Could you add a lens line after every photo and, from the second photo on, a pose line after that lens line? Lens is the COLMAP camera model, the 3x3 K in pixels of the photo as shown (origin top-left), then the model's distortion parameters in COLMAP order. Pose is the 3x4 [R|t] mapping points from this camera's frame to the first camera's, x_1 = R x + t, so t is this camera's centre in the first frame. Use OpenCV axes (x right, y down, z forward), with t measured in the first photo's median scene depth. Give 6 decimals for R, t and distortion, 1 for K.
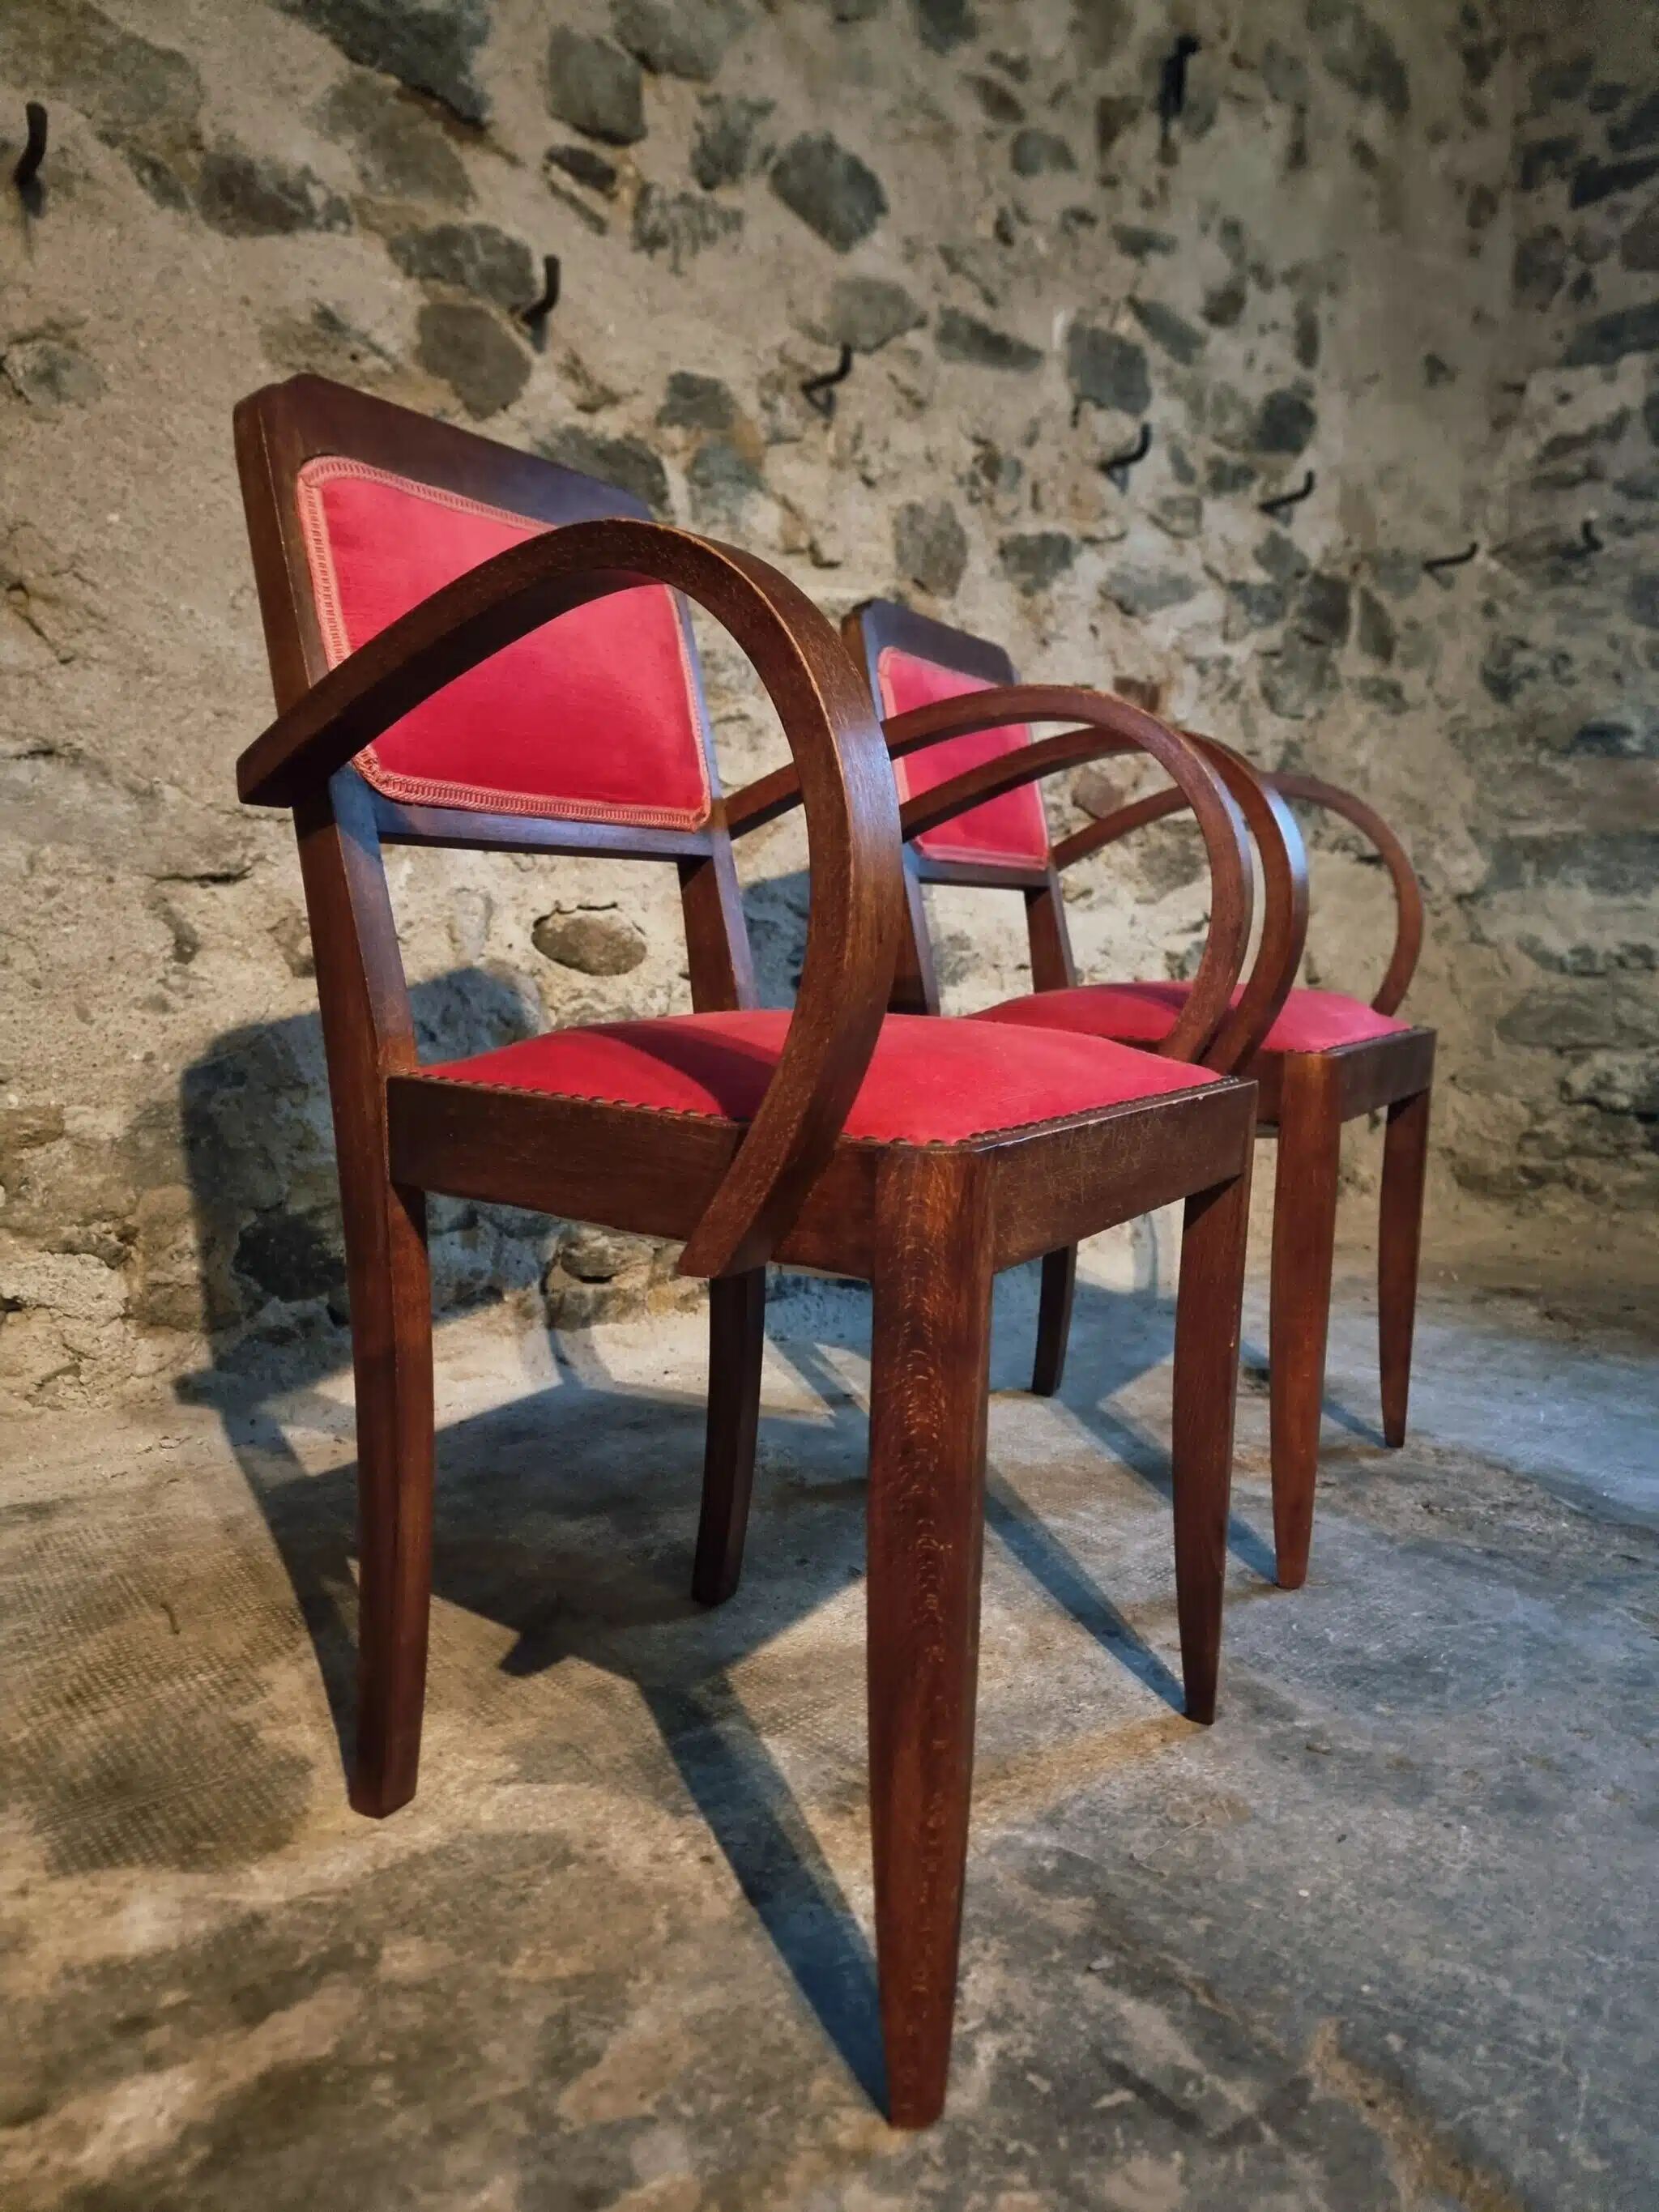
lens RADIAL K [[1544.1, 0, 823.0], [0, 1544.1, 1112.6], [0, 0, 1]] dist [0.065913, -0.063347]
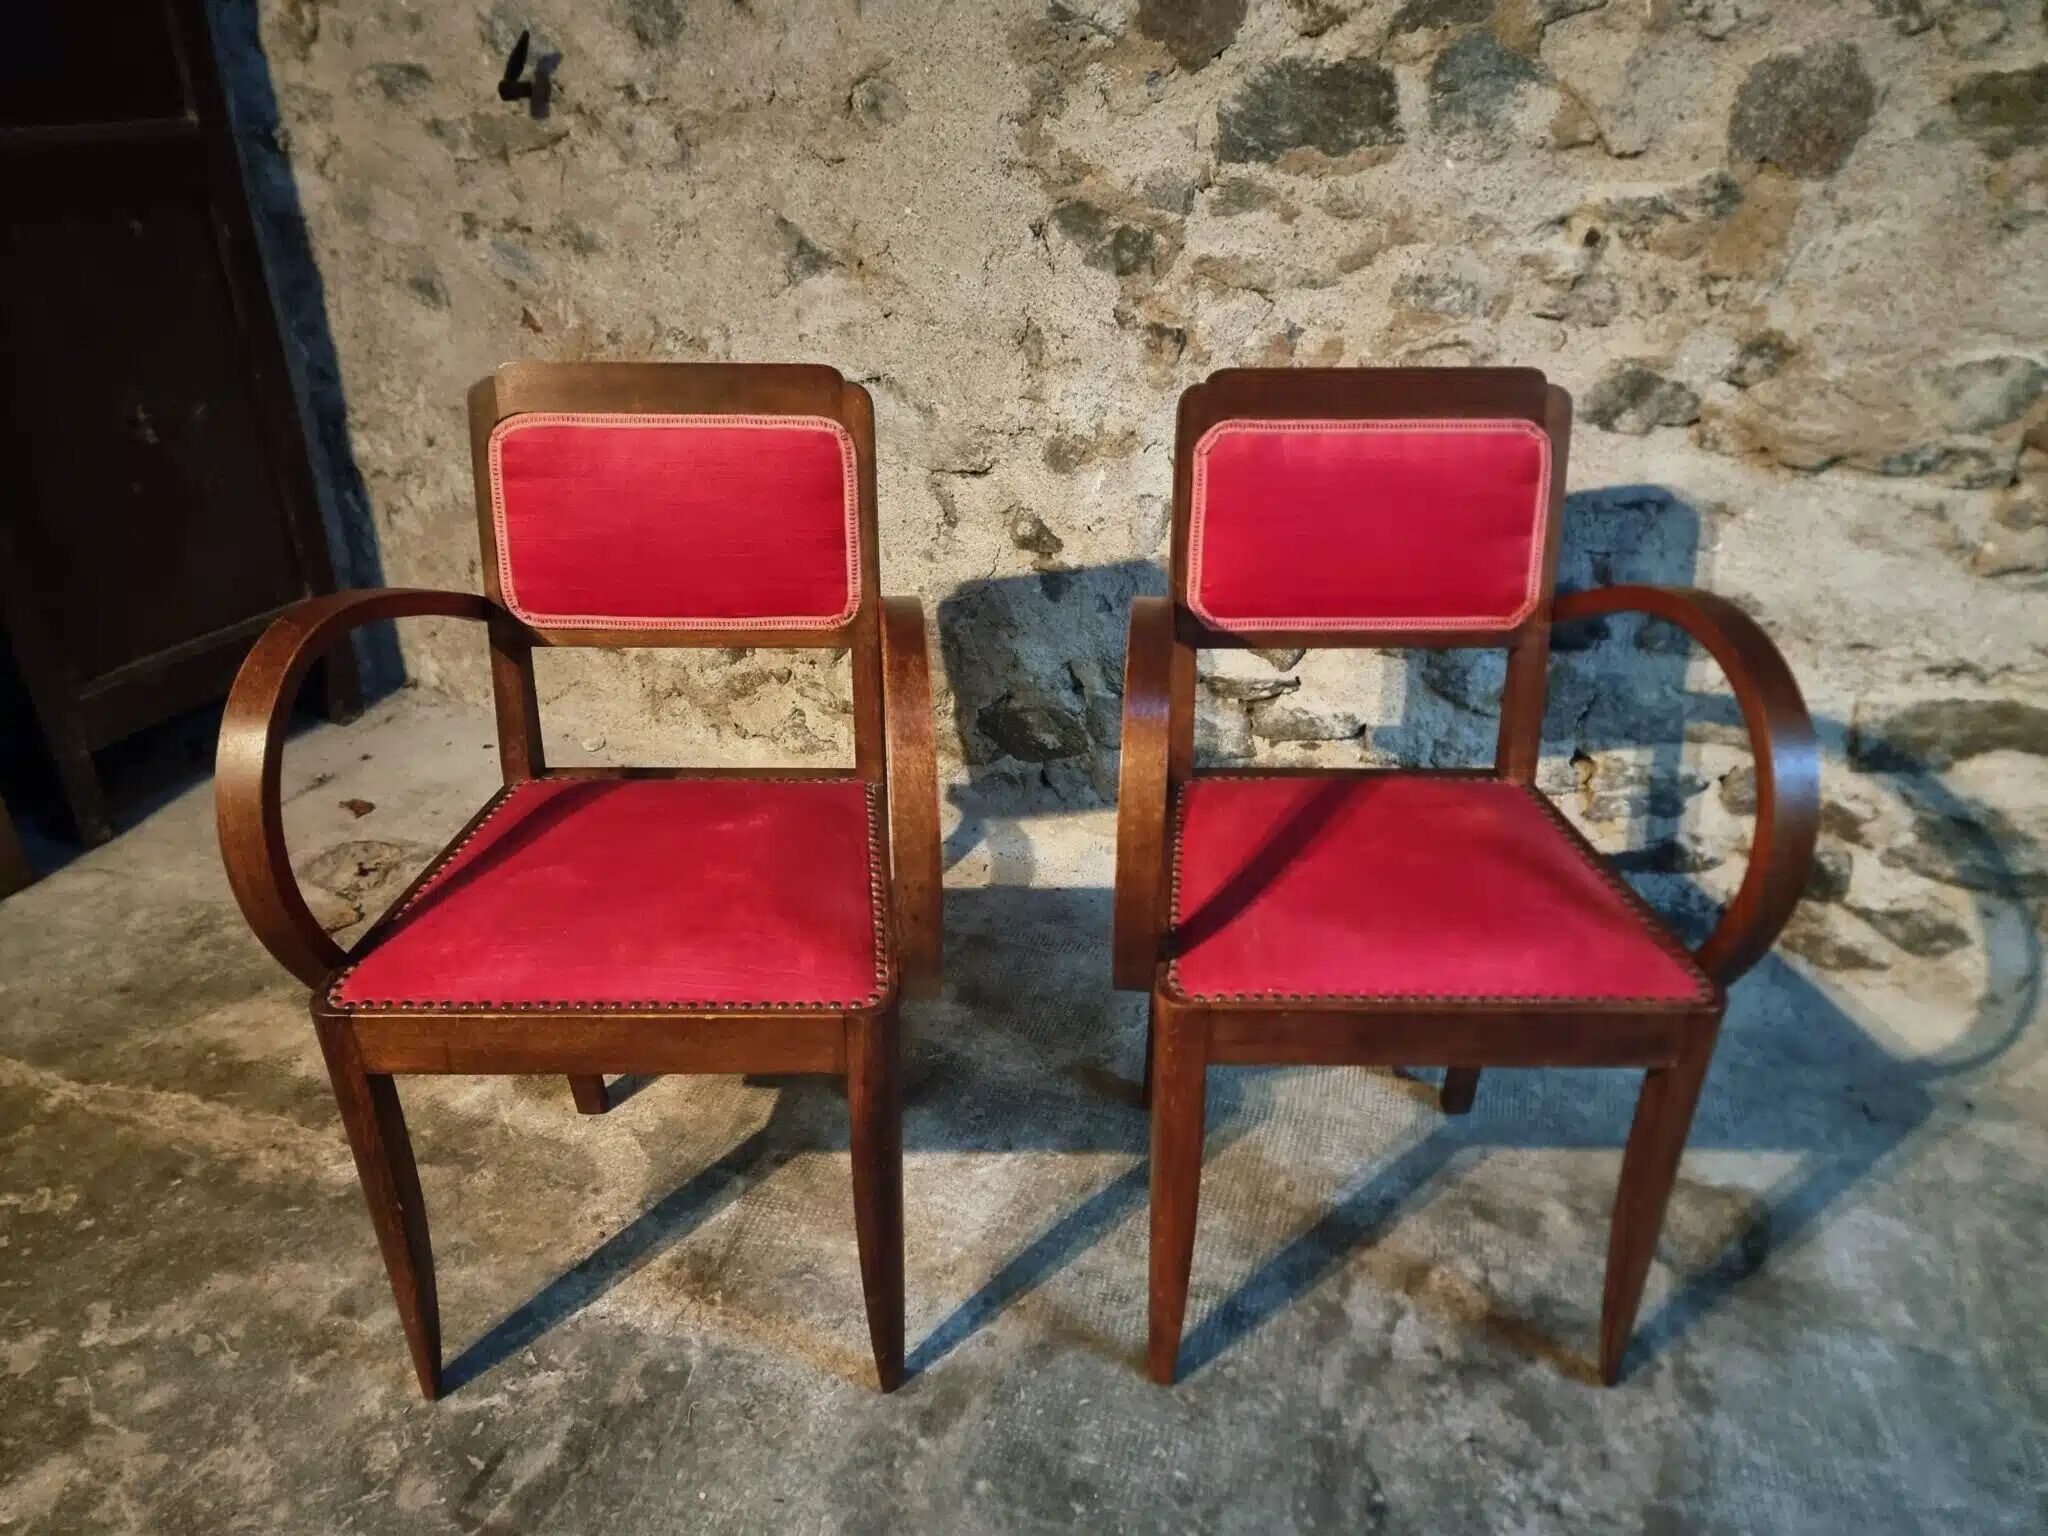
lens RADIAL K [[1411.7, 0, 1042.3], [0, 1411.7, 779.3], [0, 0, 1]] dist [0.076300, -0.056514]
pose [[0.529590, 0.384132, -0.756292, 0.618929], [-0.101523, 0.913881, 0.393083, -0.352496], [0.842157, -0.131392, 0.522980, 0.310144]]
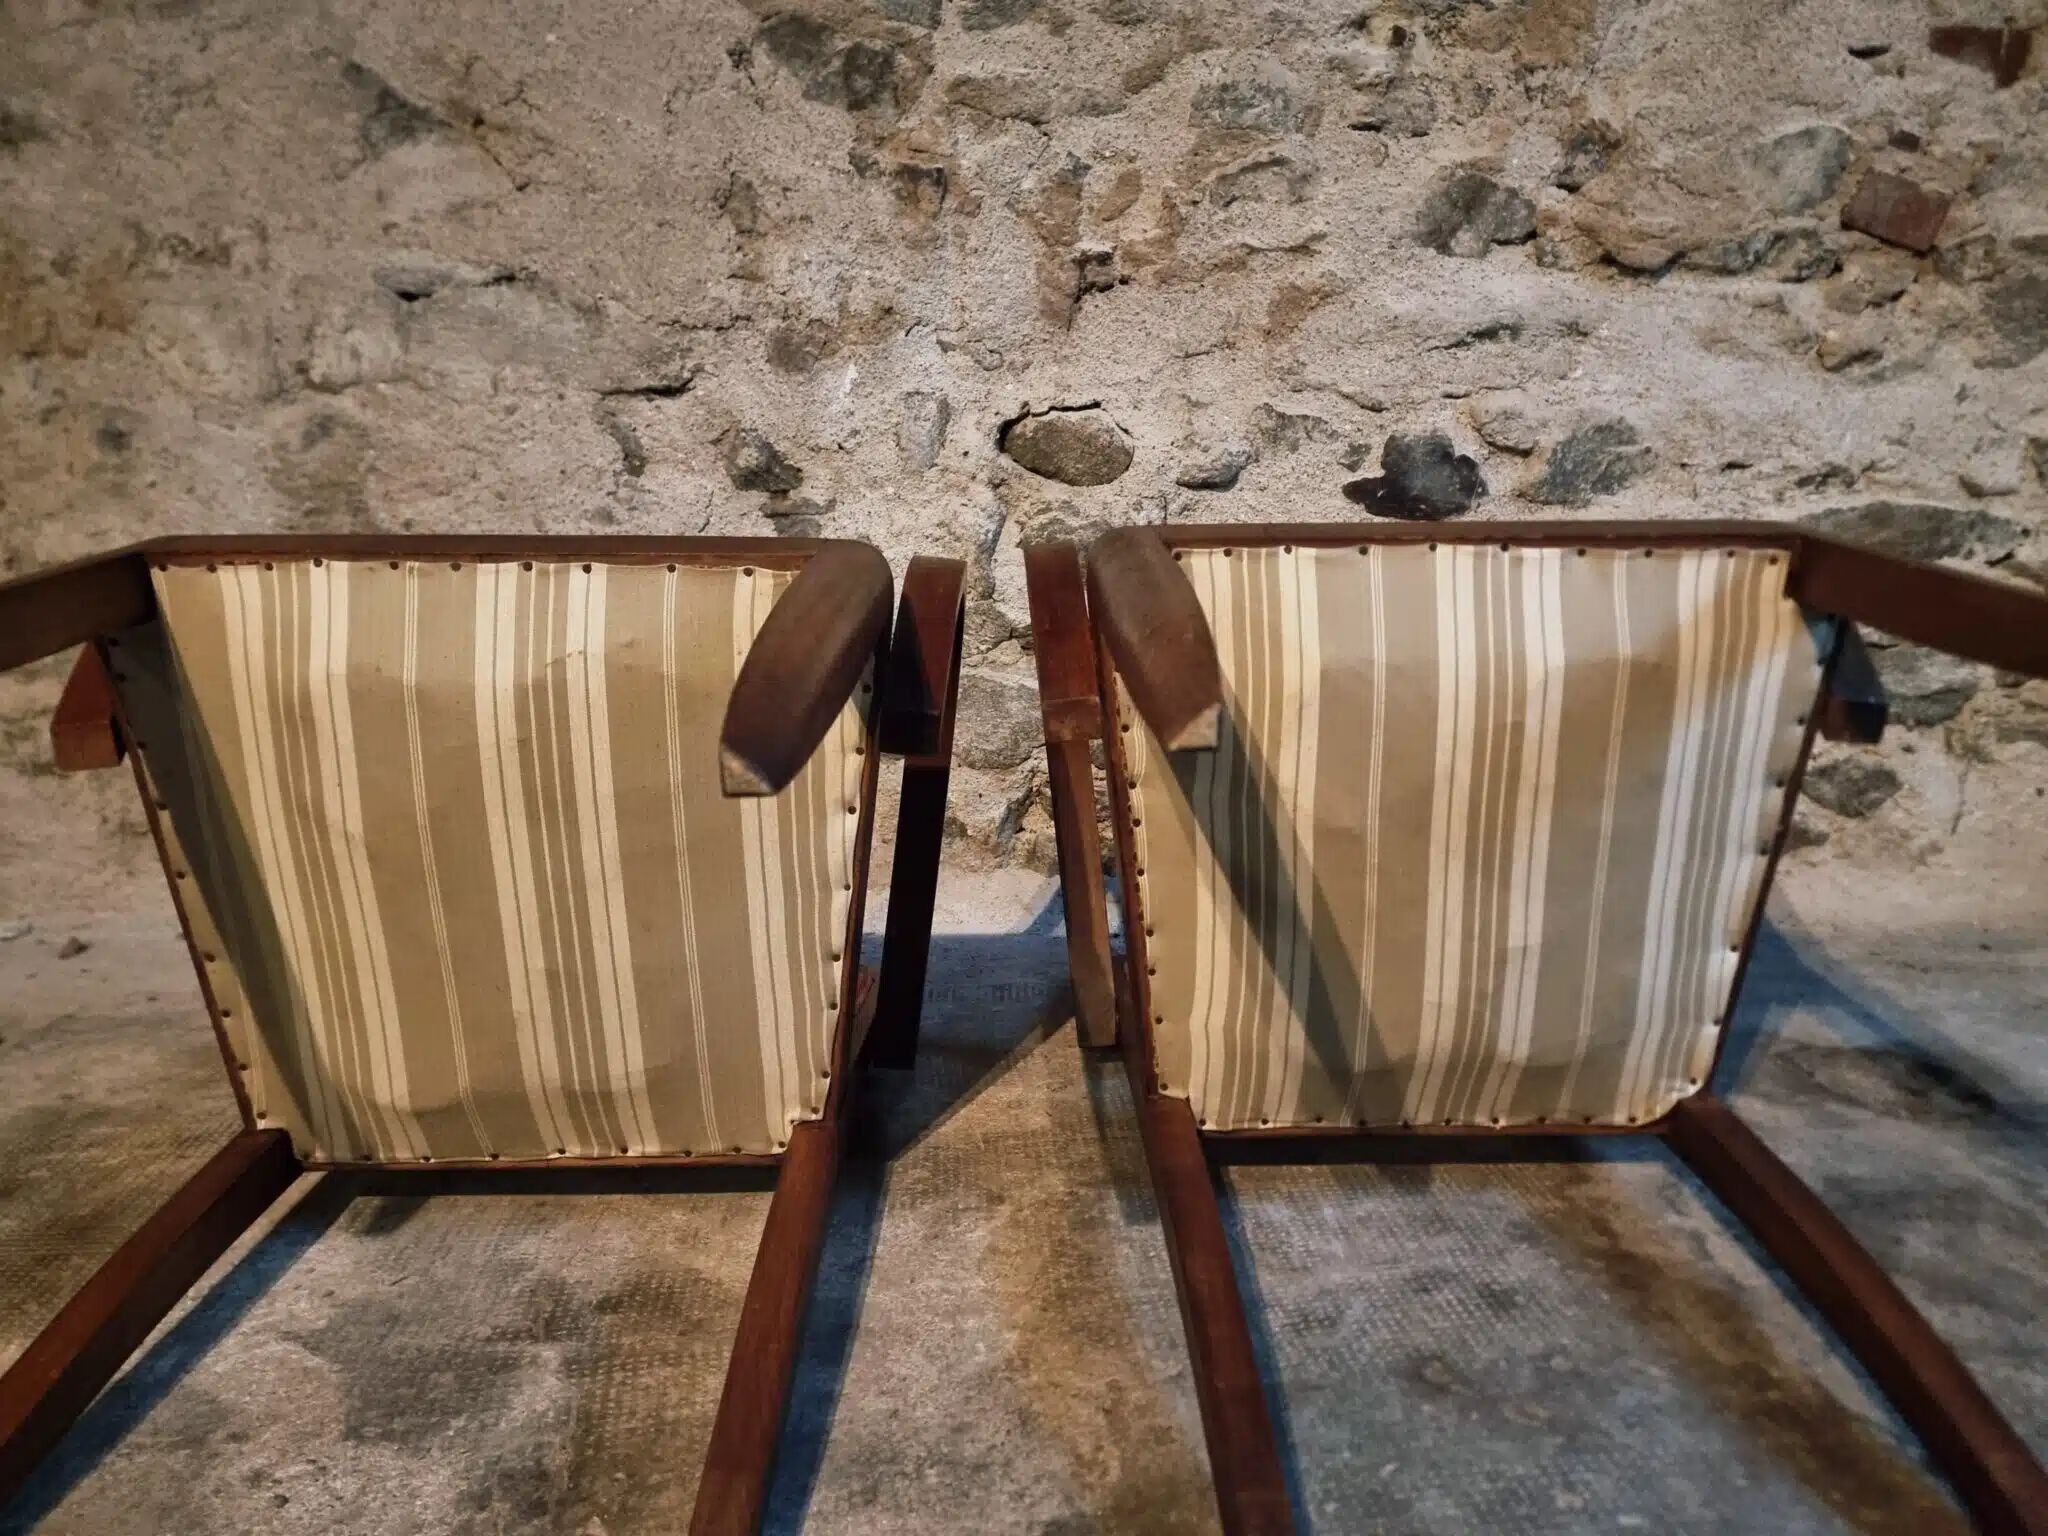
lens RADIAL K [[1460.8, 0, 1047.5], [0, 1460.8, 764.4], [0, 0, 1]] dist [0.080846, -0.080514]
pose [[0.823135, 0.083540, -0.561667, 0.335604], [-0.042017, 0.995368, 0.086469, -0.000962], [0.566289, -0.047576, 0.822833, 0.292483]]
